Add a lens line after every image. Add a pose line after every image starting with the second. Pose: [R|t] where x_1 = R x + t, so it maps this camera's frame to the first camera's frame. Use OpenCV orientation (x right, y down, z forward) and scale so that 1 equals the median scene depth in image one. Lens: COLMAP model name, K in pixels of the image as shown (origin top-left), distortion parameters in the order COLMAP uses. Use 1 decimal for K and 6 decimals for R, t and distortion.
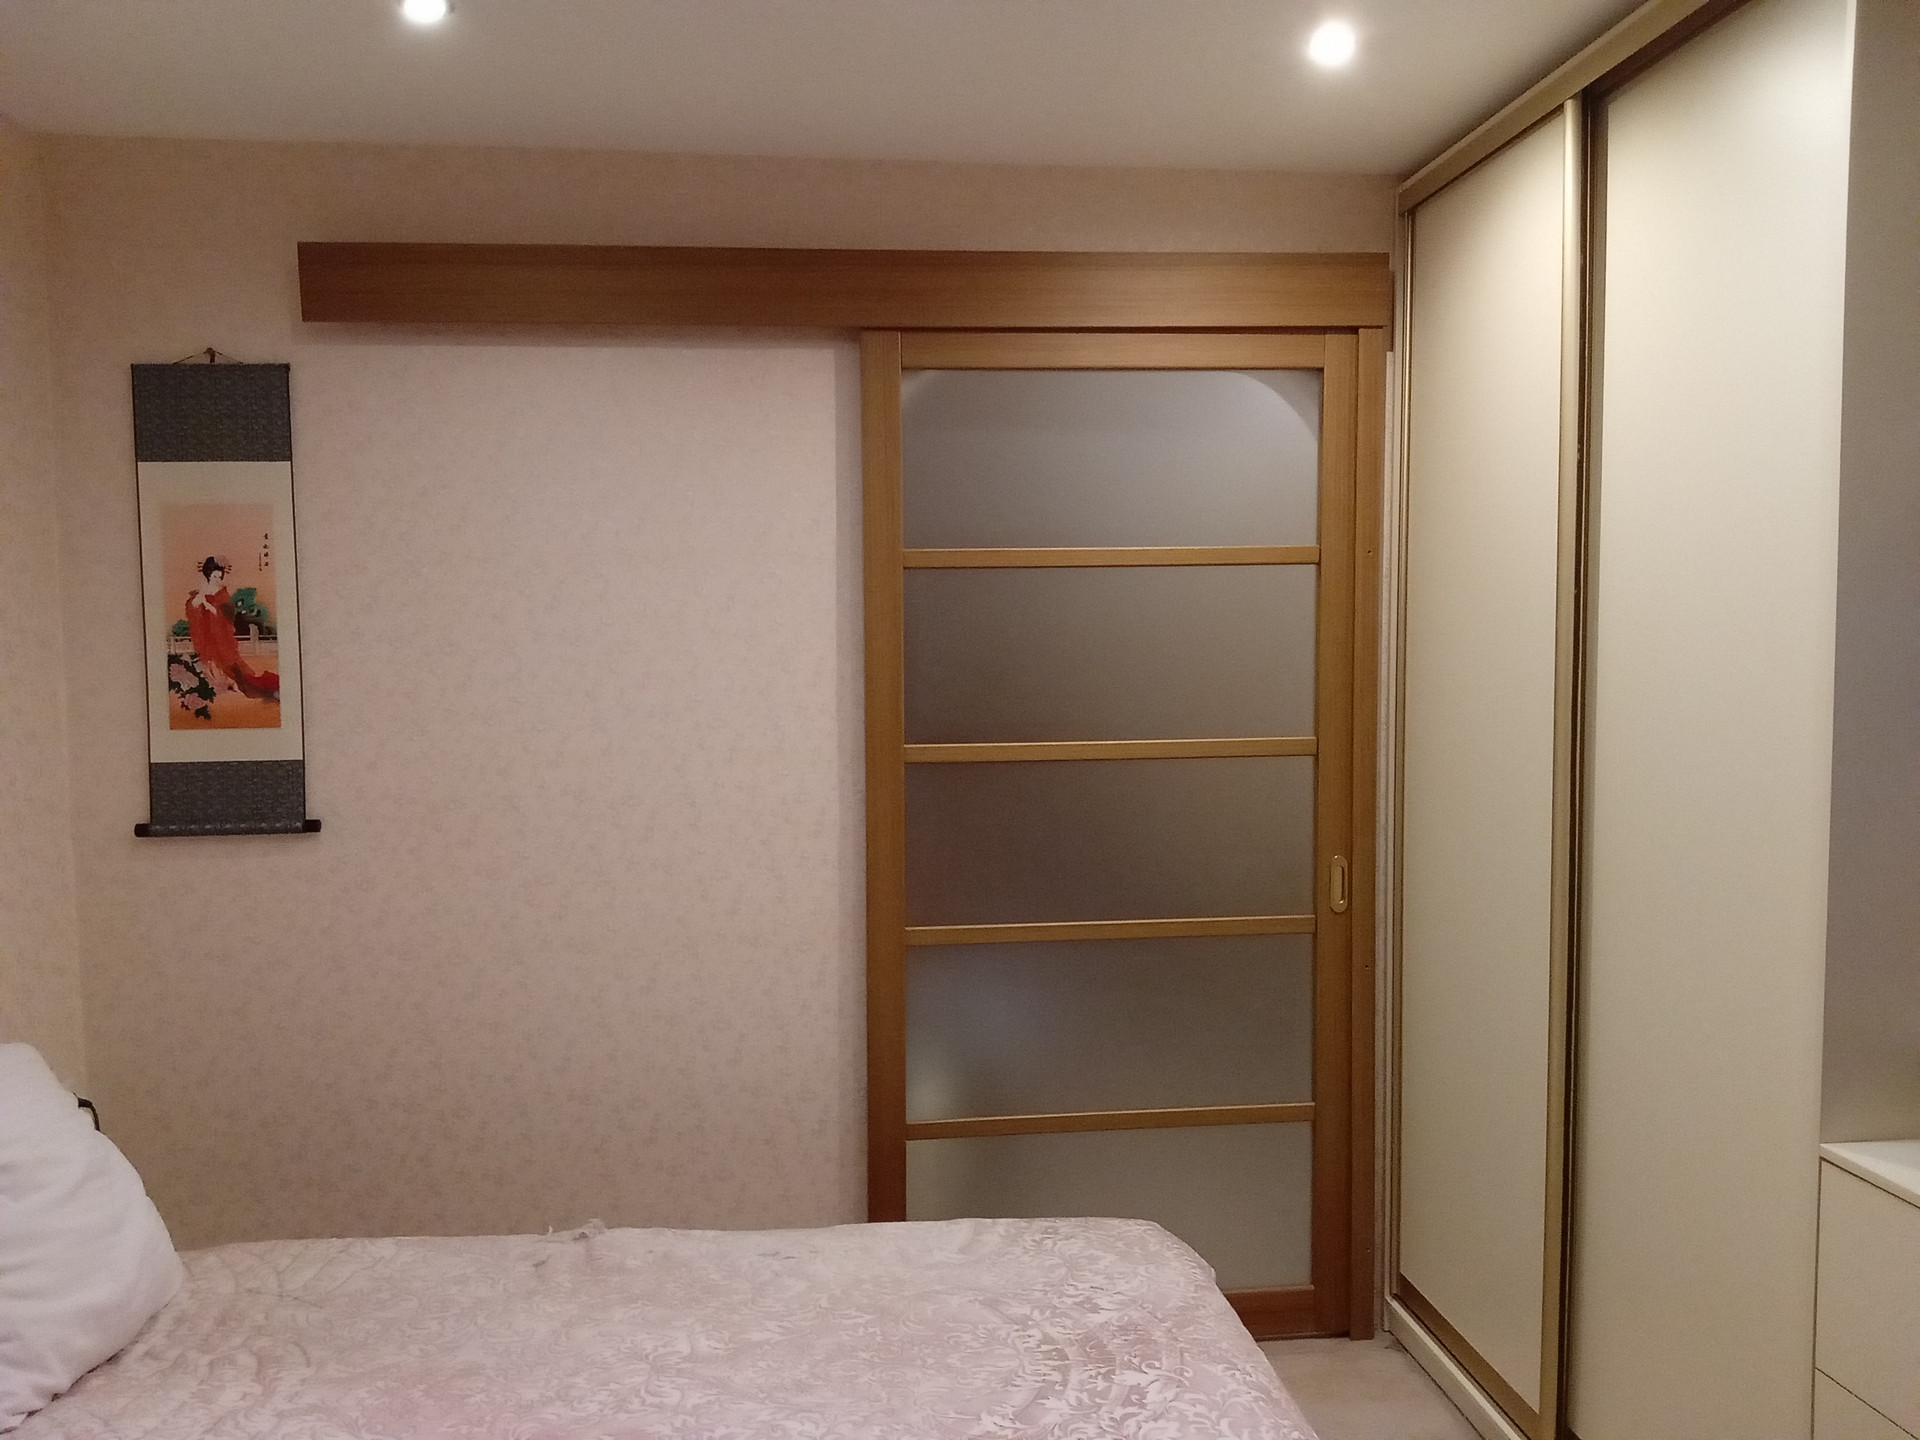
lens RADIAL K [[1594.0, 0, 960.0], [0, 1594.0, 720.0], [0, 0, 1]] dist [0.004935, 0.000106]
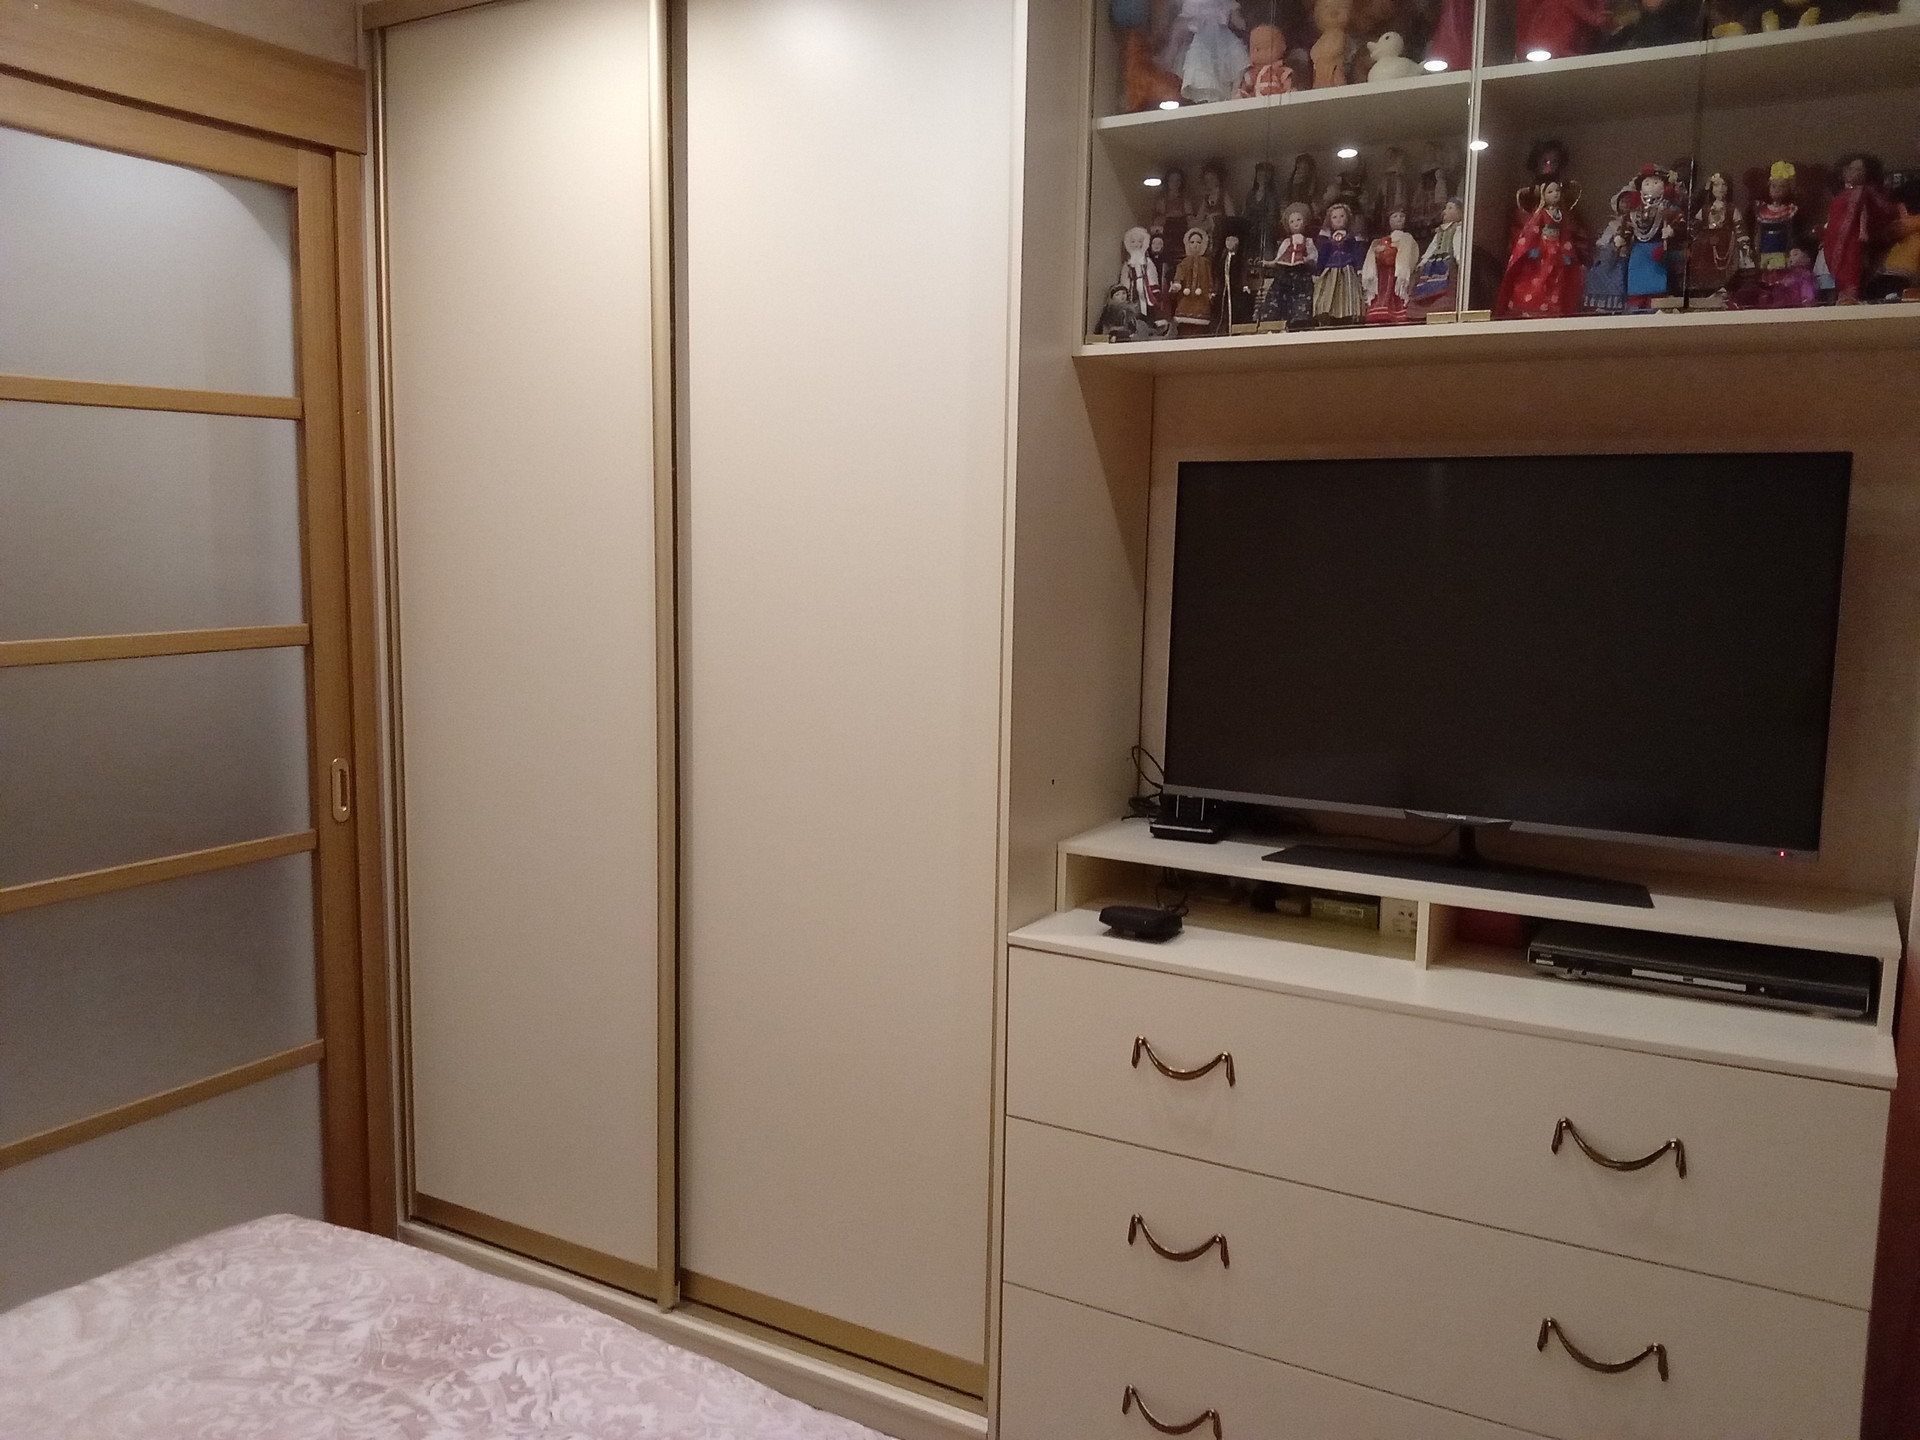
lens RADIAL K [[1594.0, 0, 960.0], [0, 1594.0, 720.0], [0, 0, 1]] dist [0.004935, 0.000106]
pose [[0.594520, -0.089089, 0.799130, -0.346987], [0.037103, 0.995824, 0.083414, 0.004708], [-0.803224, -0.019941, 0.595343, 0.264435]]
